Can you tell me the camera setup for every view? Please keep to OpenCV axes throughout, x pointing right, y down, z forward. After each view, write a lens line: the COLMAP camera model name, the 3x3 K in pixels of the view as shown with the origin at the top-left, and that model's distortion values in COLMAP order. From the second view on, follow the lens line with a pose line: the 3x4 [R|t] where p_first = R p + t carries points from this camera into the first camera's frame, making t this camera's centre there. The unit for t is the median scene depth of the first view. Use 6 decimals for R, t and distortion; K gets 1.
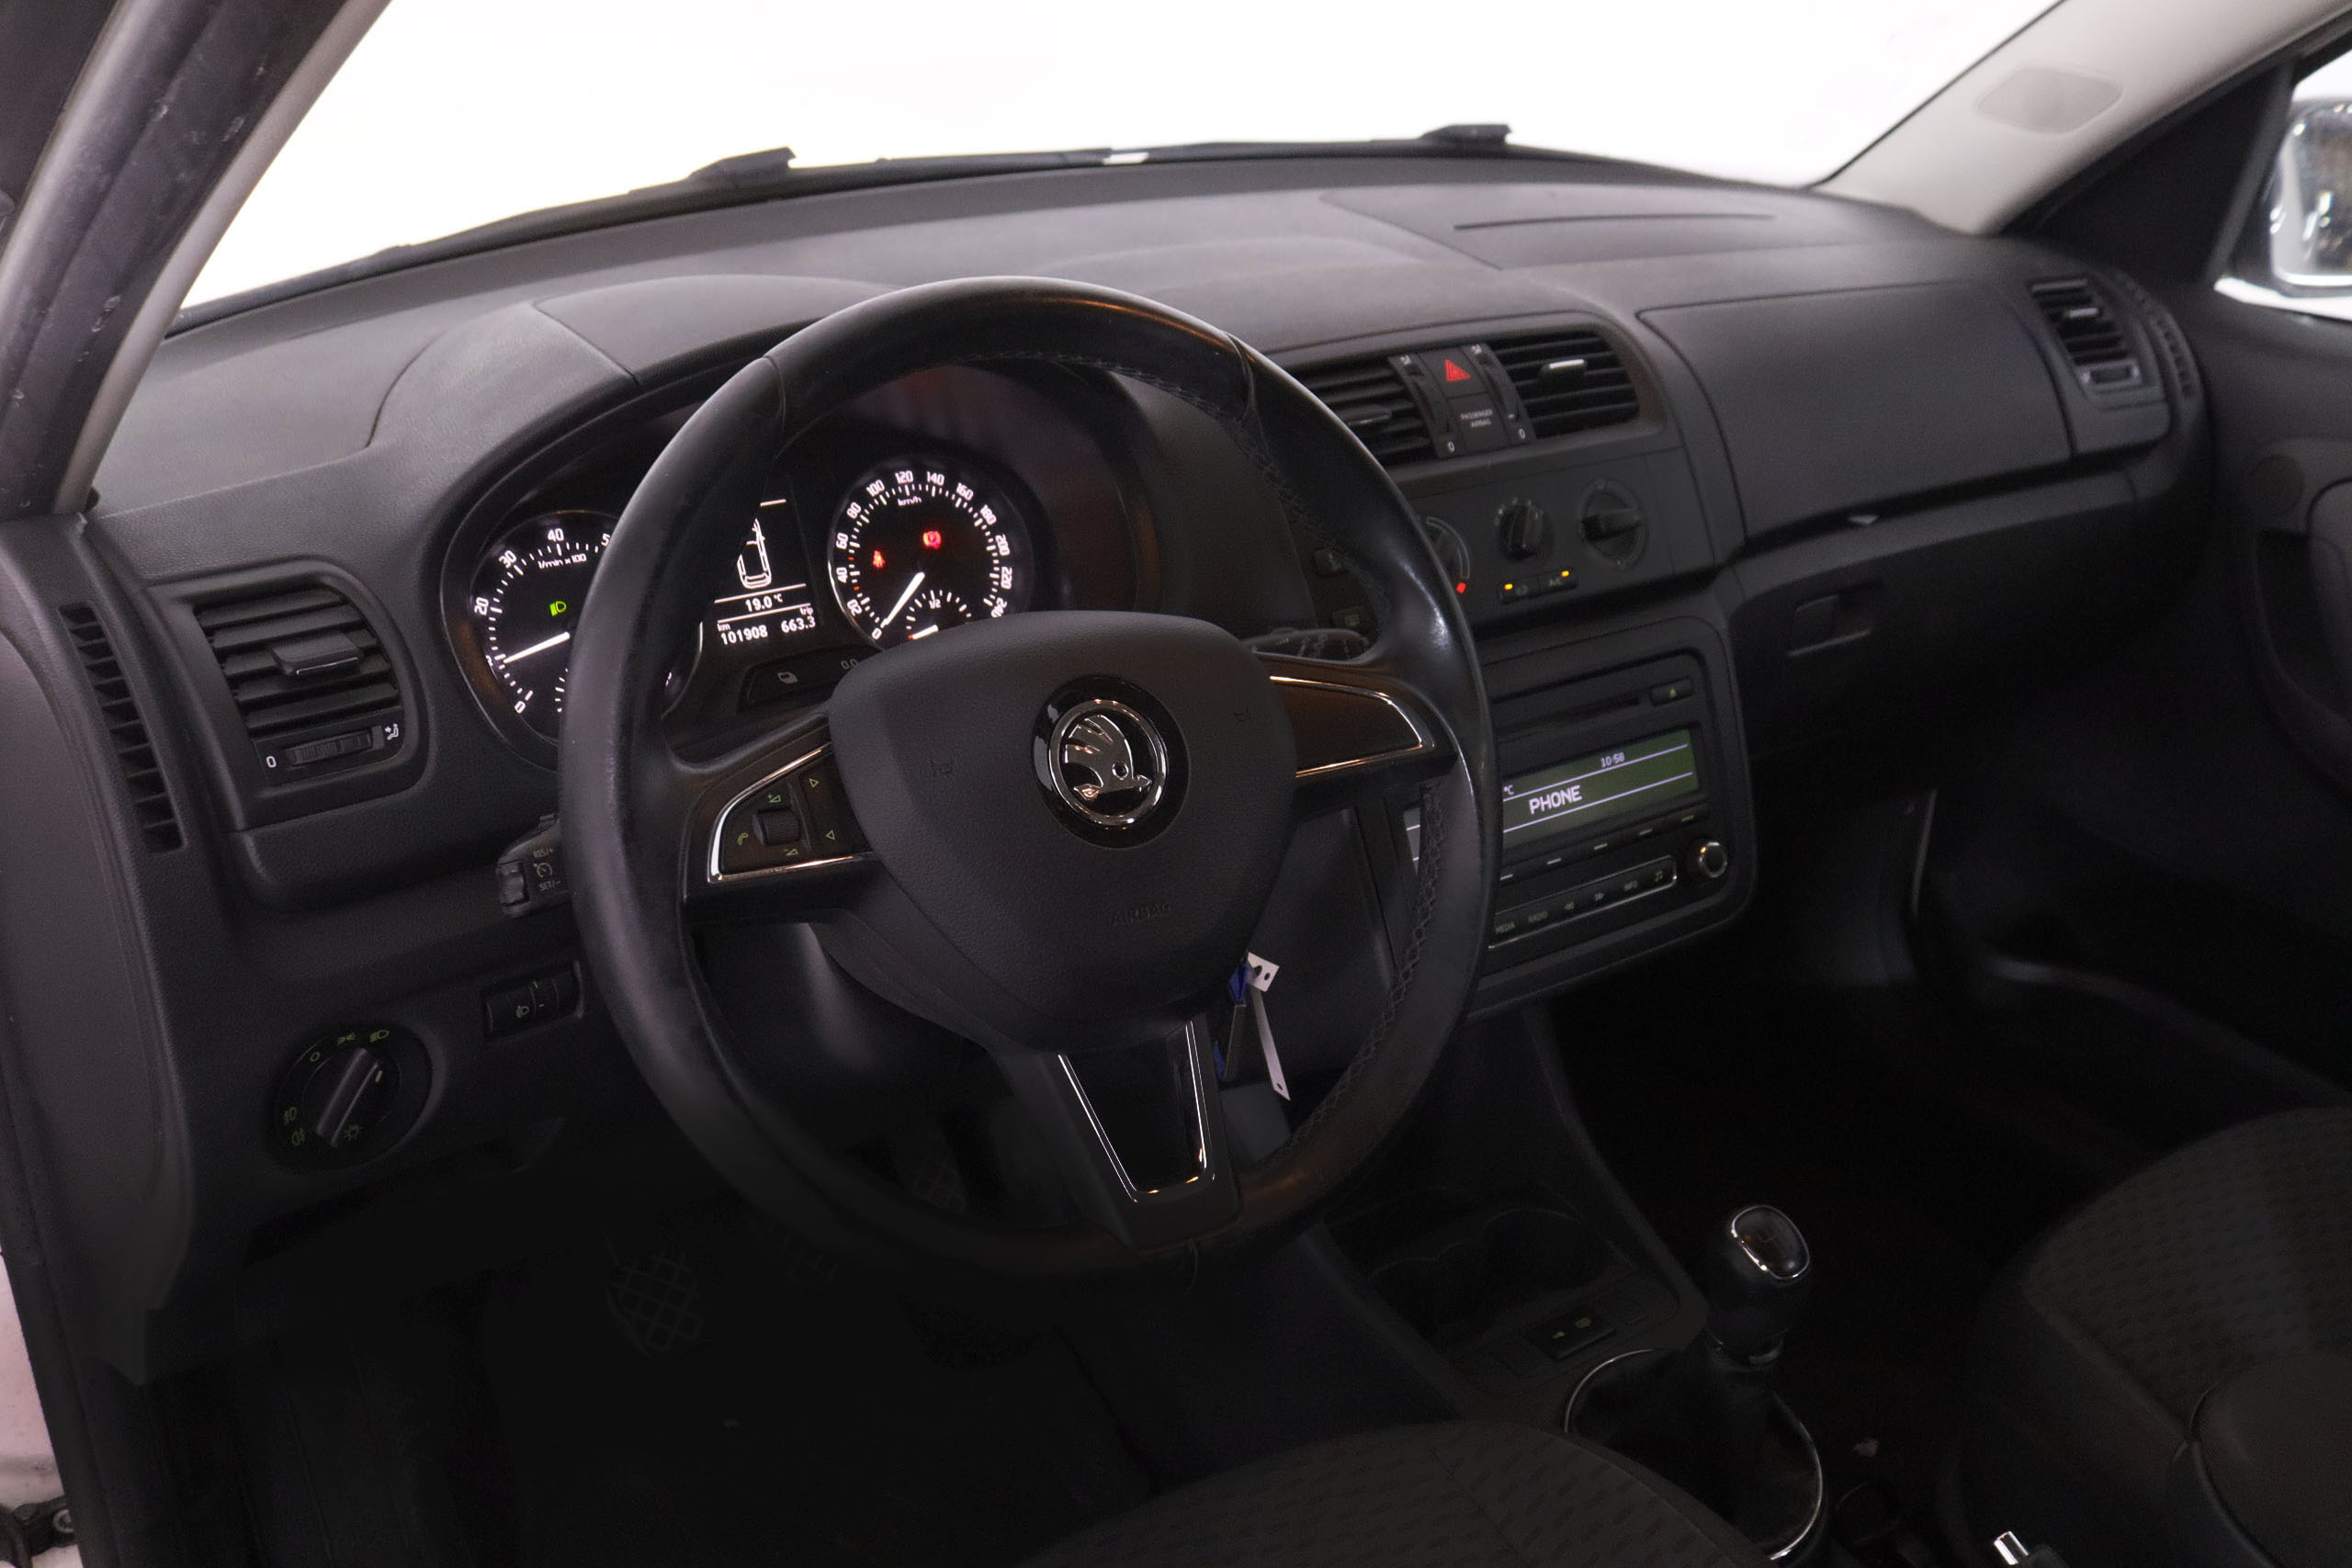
lens RADIAL K [[2112.5, 0, 1176.0], [0, 2112.5, 784.0], [0, 0, 1]] dist [-0.102198, 0.007655]
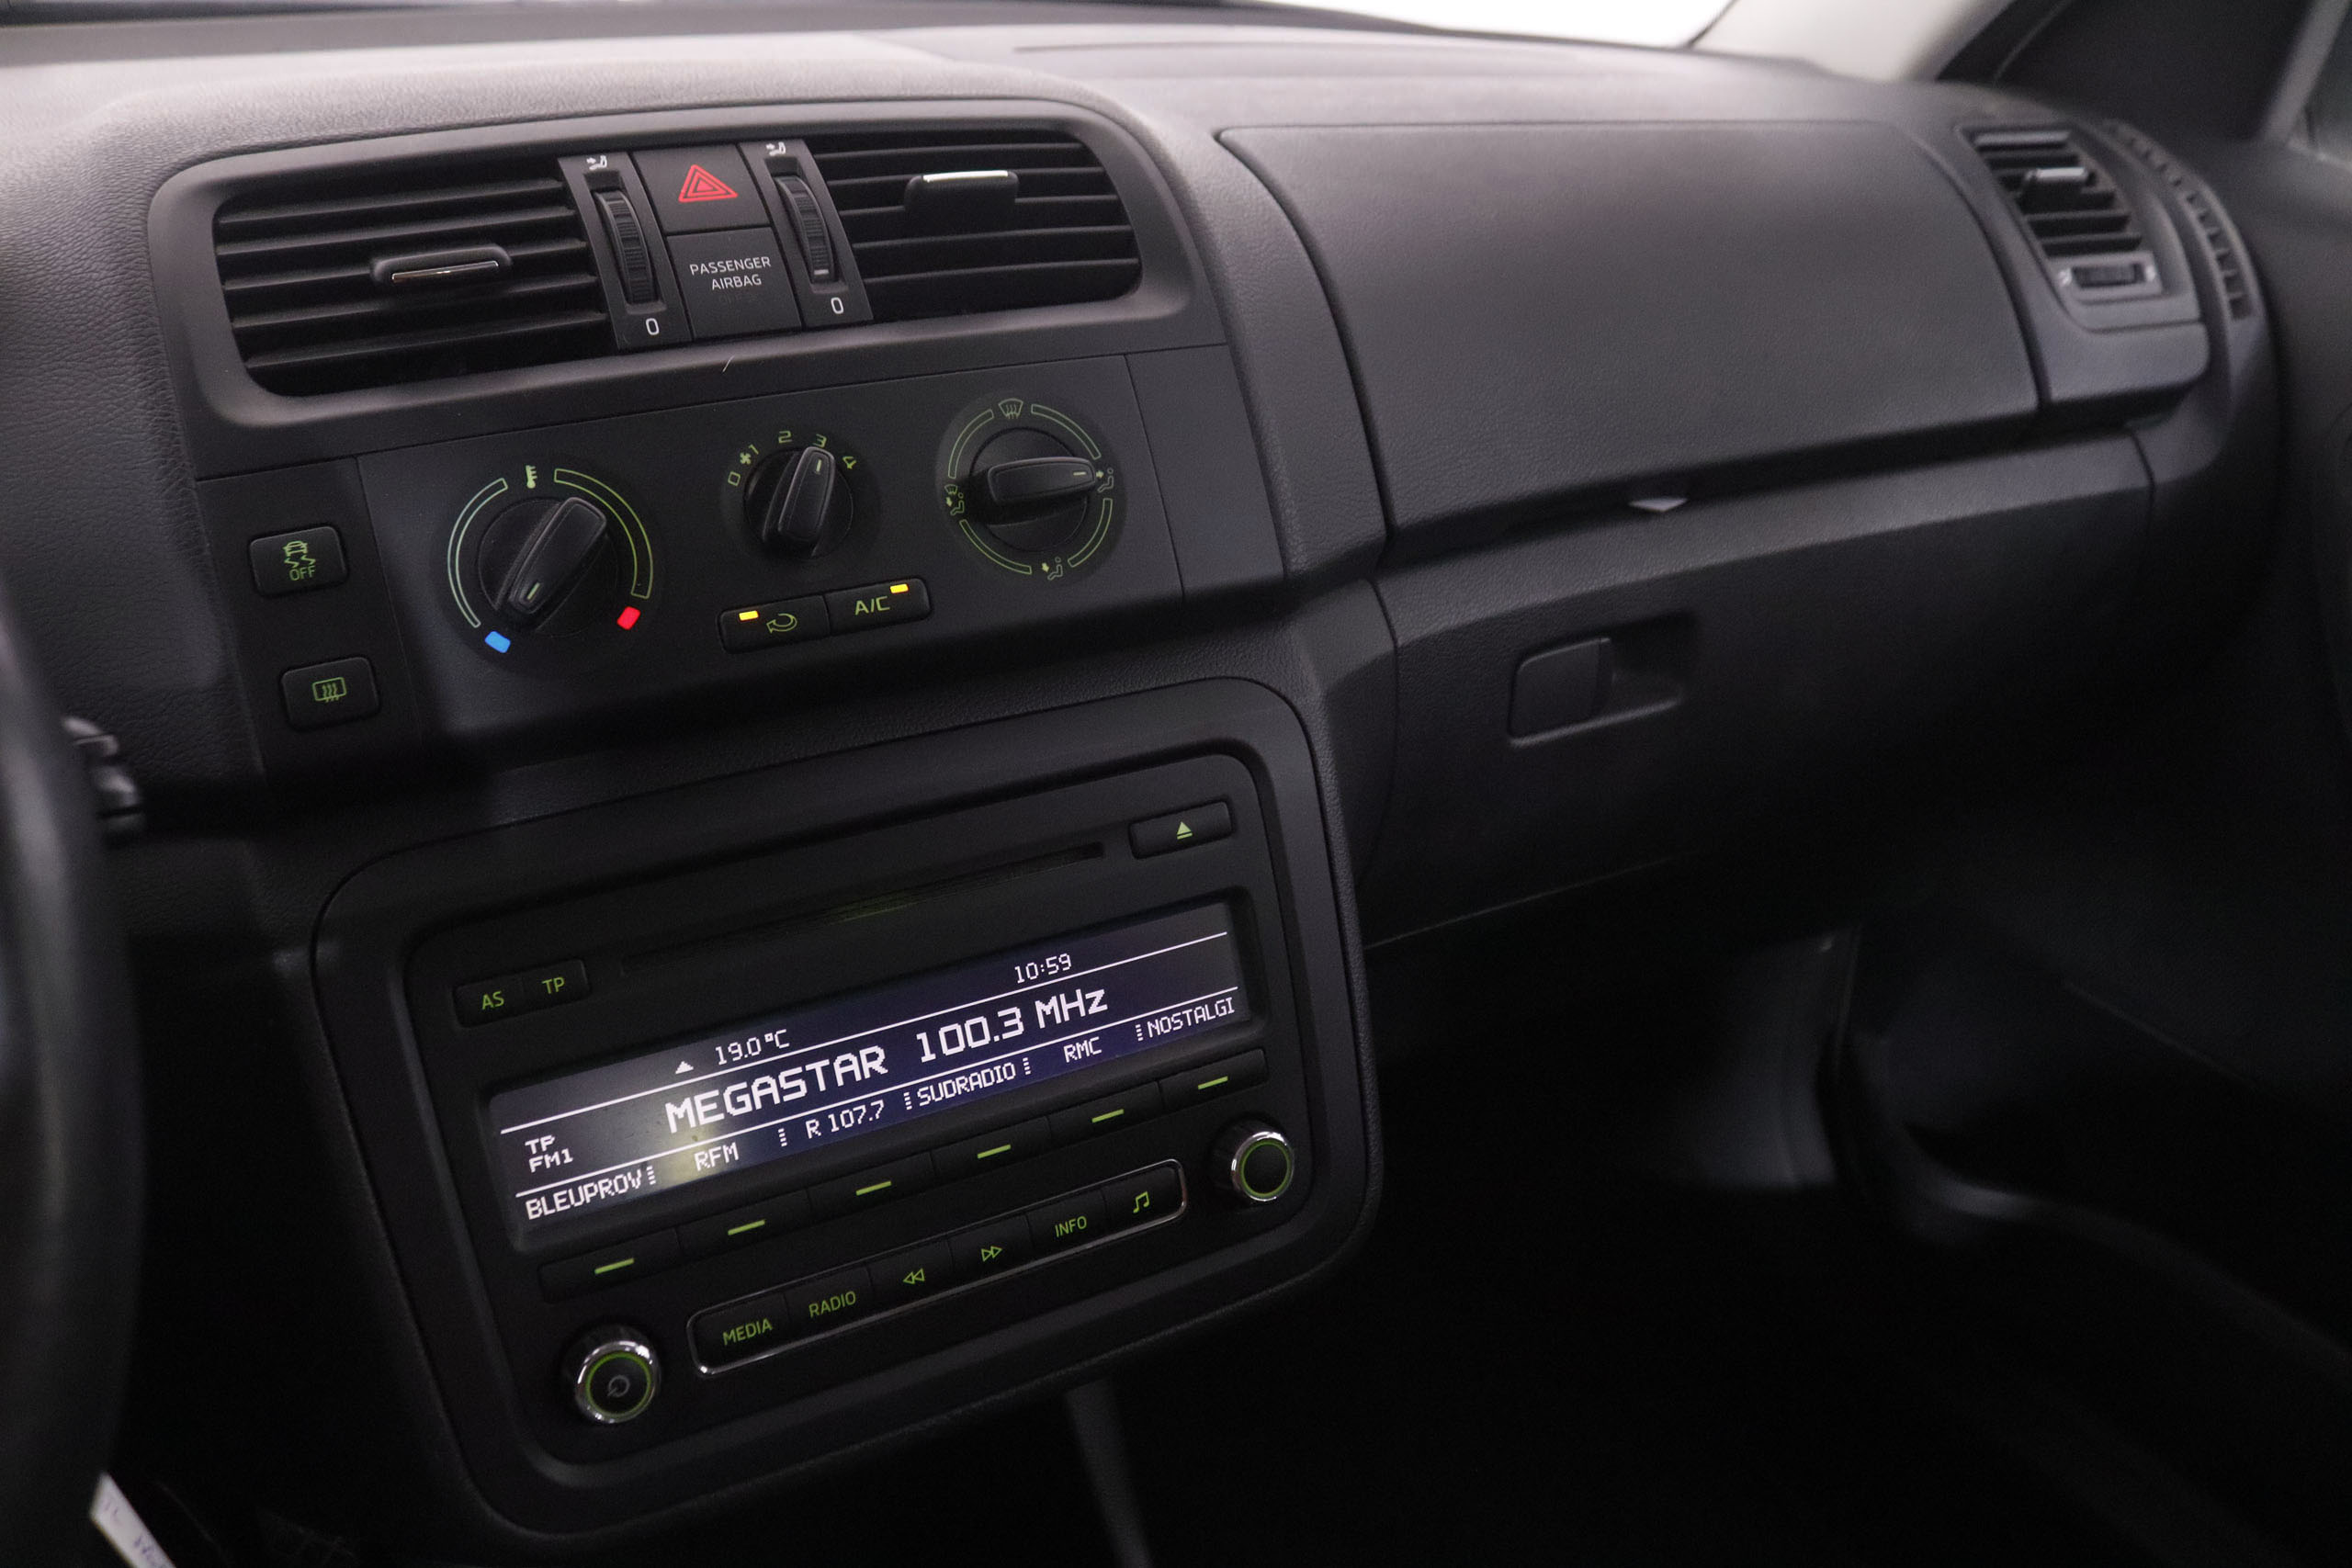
lens RADIAL K [[1917.3, 0, 1127.0], [0, 1917.3, 769.8], [0, 0, 1]] dist [-0.175063, 0.118875]
pose [[0.996698, 0.012251, -0.080274, 0.273714], [-0.013906, 0.999701, -0.020089, -0.051484], [0.080004, 0.021139, 0.996570, 0.578371]]
